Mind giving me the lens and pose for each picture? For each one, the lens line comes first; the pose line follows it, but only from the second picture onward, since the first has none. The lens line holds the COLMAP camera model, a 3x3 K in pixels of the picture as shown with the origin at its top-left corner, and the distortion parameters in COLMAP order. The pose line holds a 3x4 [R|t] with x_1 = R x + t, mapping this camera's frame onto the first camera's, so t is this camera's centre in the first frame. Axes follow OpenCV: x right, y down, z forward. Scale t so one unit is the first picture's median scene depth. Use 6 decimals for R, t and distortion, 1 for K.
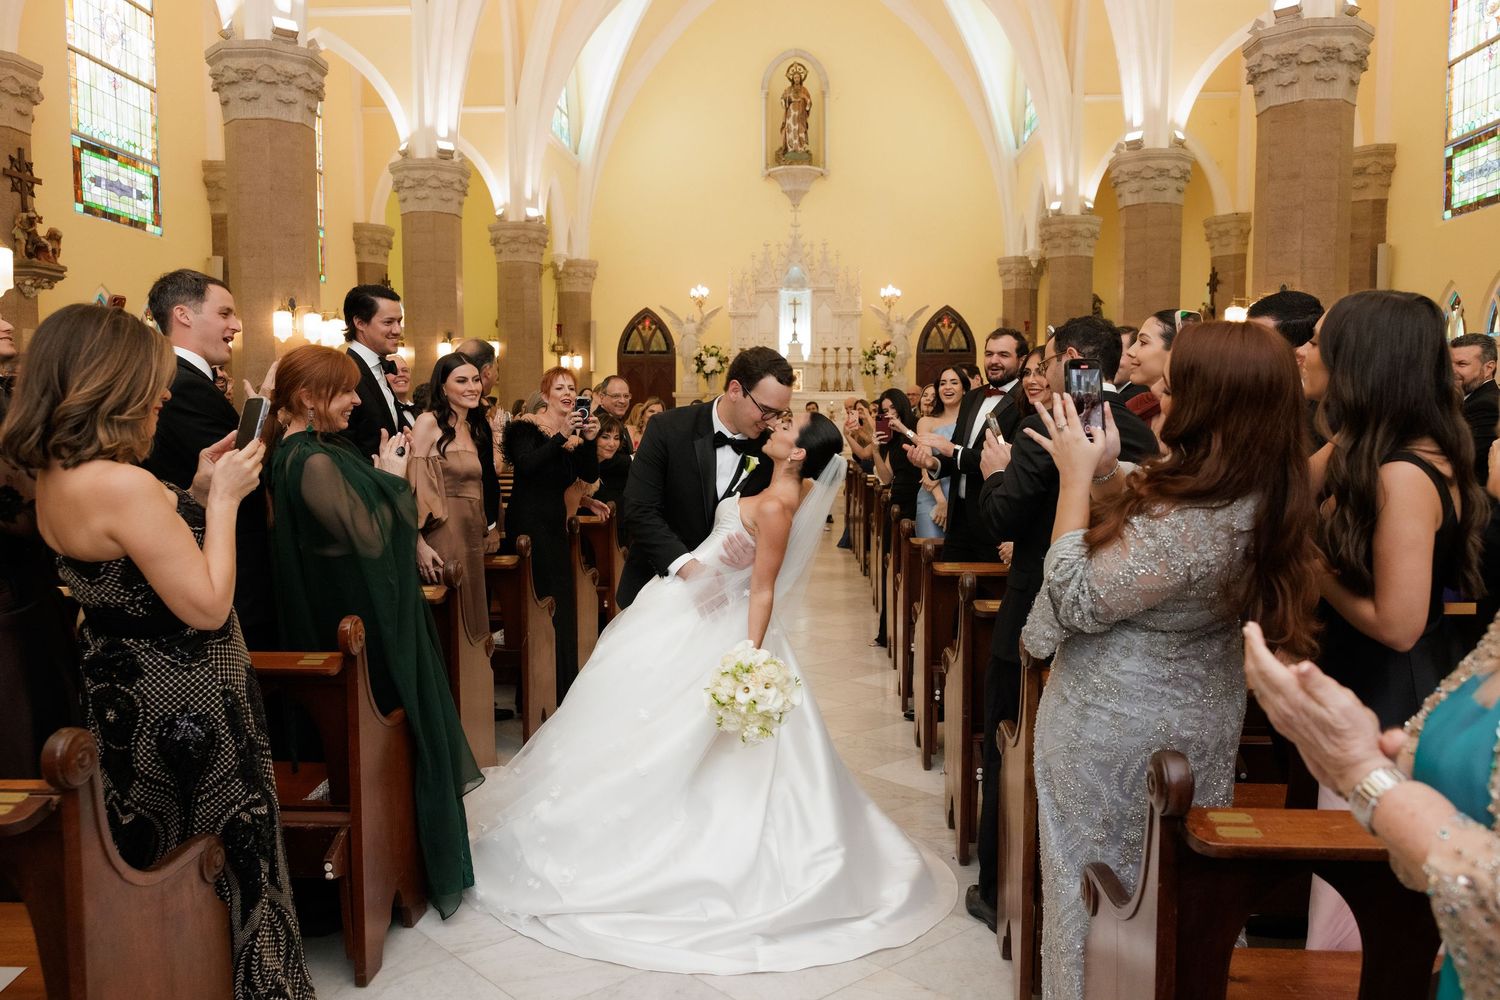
lens RADIAL K [[1199.6, 0, 750.0], [0, 1199.6, 500.0], [0, 0, 1]] dist [-0.004459, 0.012996]
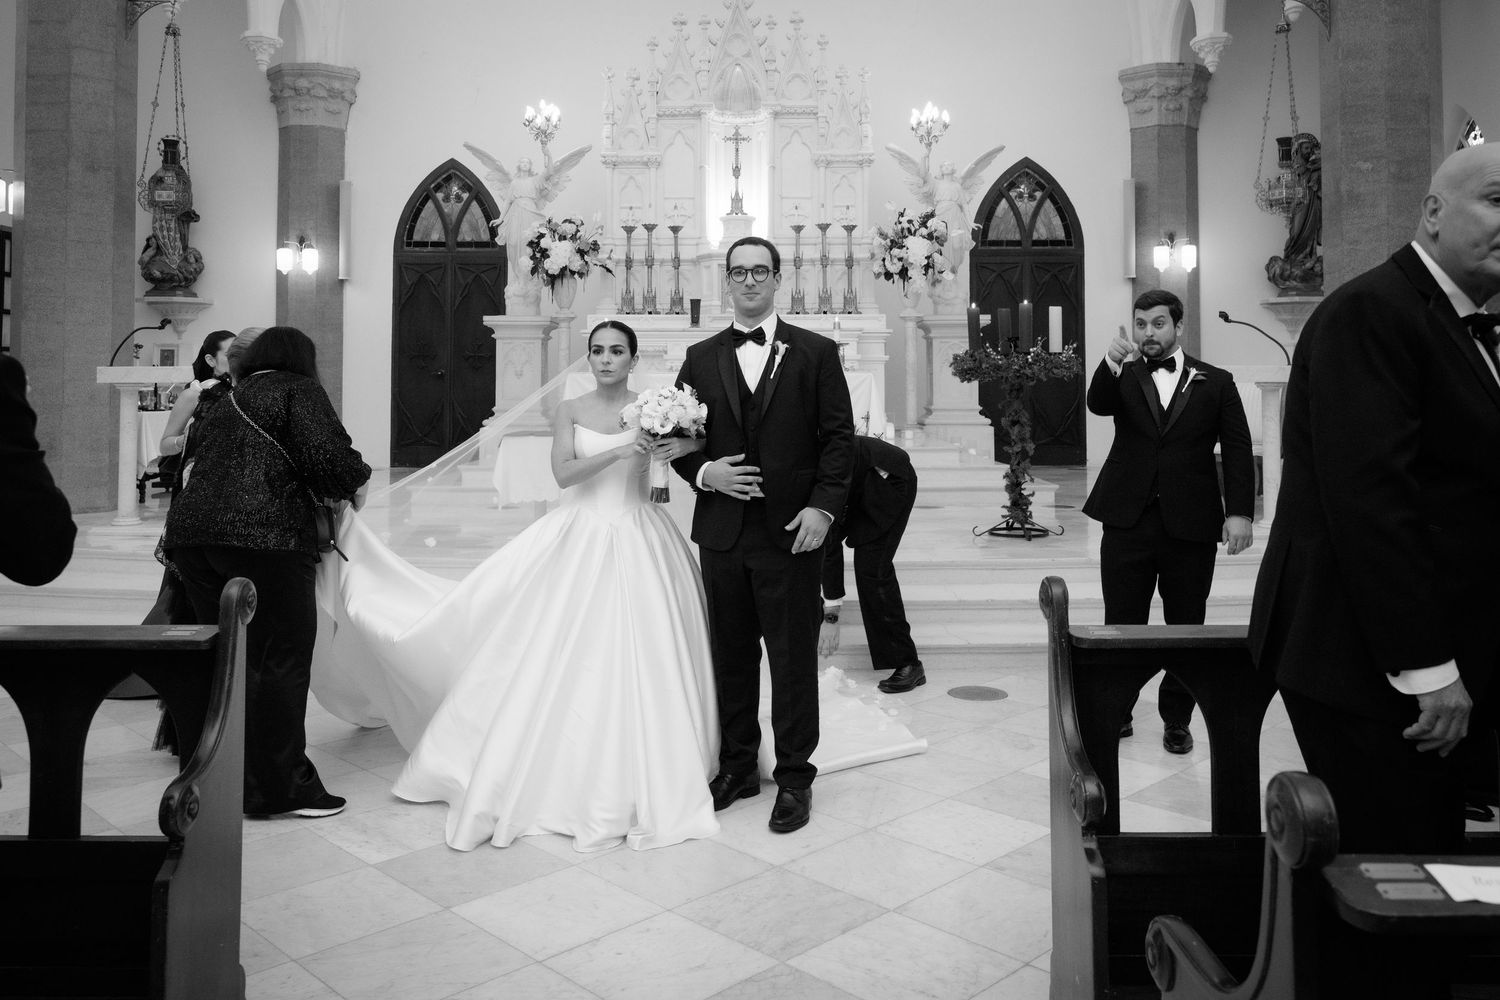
lens RADIAL K [[1179.1, 0, 743.5], [0, 1179.1, 335.6], [0, 0, 1]] dist [-0.000058, 0.002796]
pose [[0.999220, 0.002460, 0.039411, 0.023813], [0.001804, 0.994172, -0.107794, -0.034634], [-0.039446, 0.107781, 0.993392, 0.592885]]
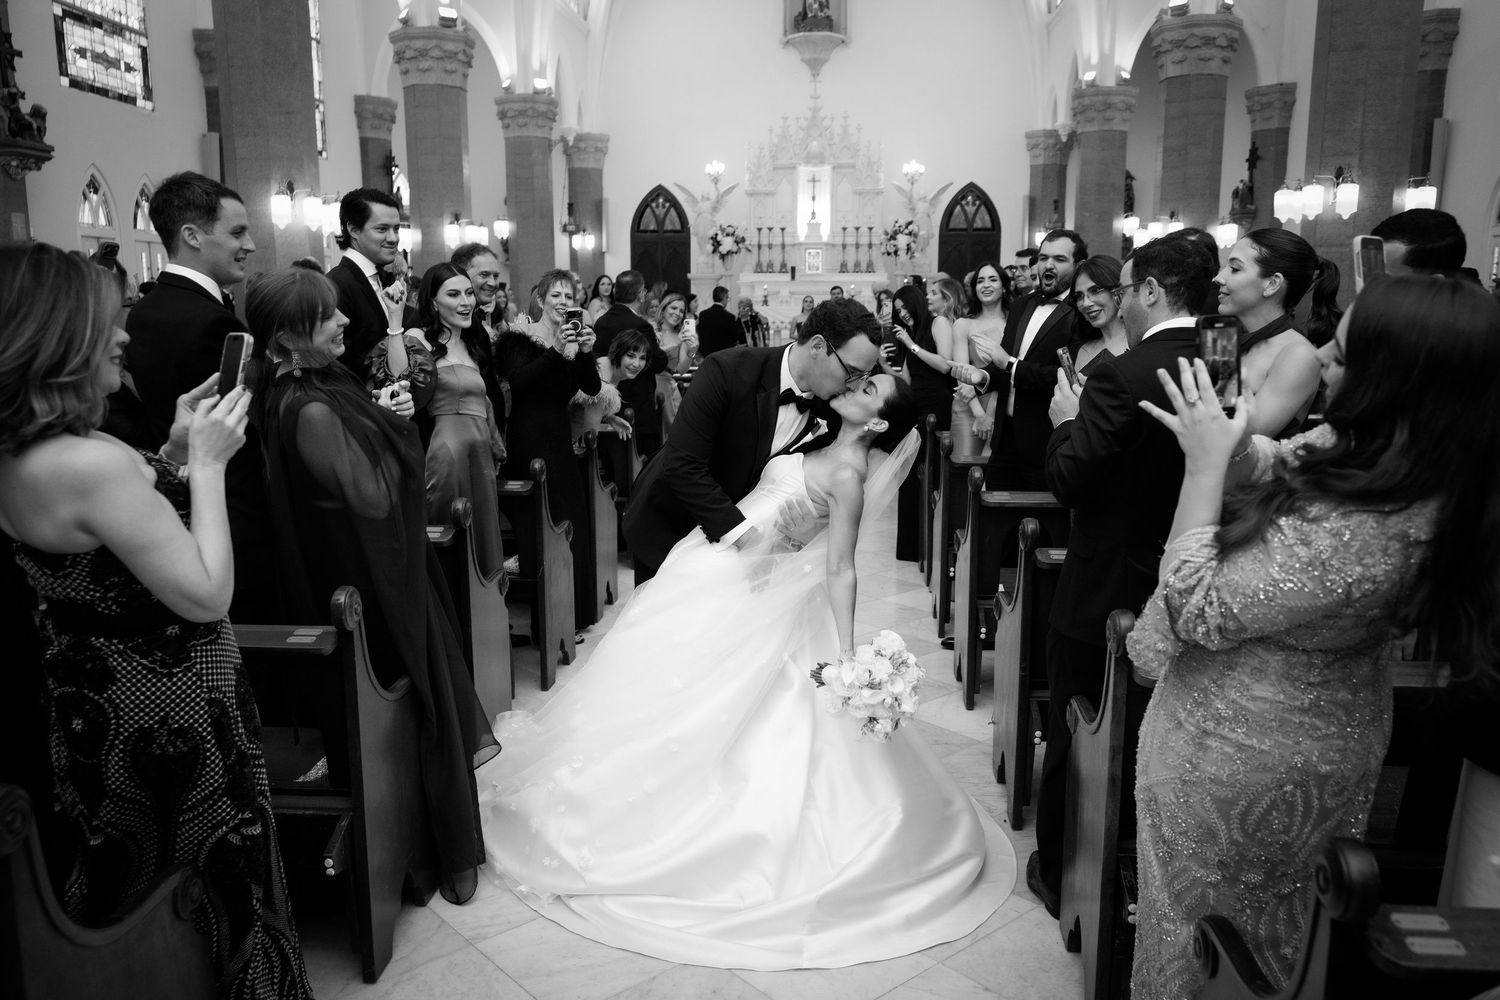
lens RADIAL K [[1199.6, 0, 750.0], [0, 1199.6, 500.0], [0, 0, 1]] dist [-0.004459, 0.012996]
pose [[0.999937, 0.002532, -0.010953, -0.003116], [-0.001400, 0.994774, 0.102092, -0.007467], [0.011155, -0.102070, 0.994715, 0.016701]]
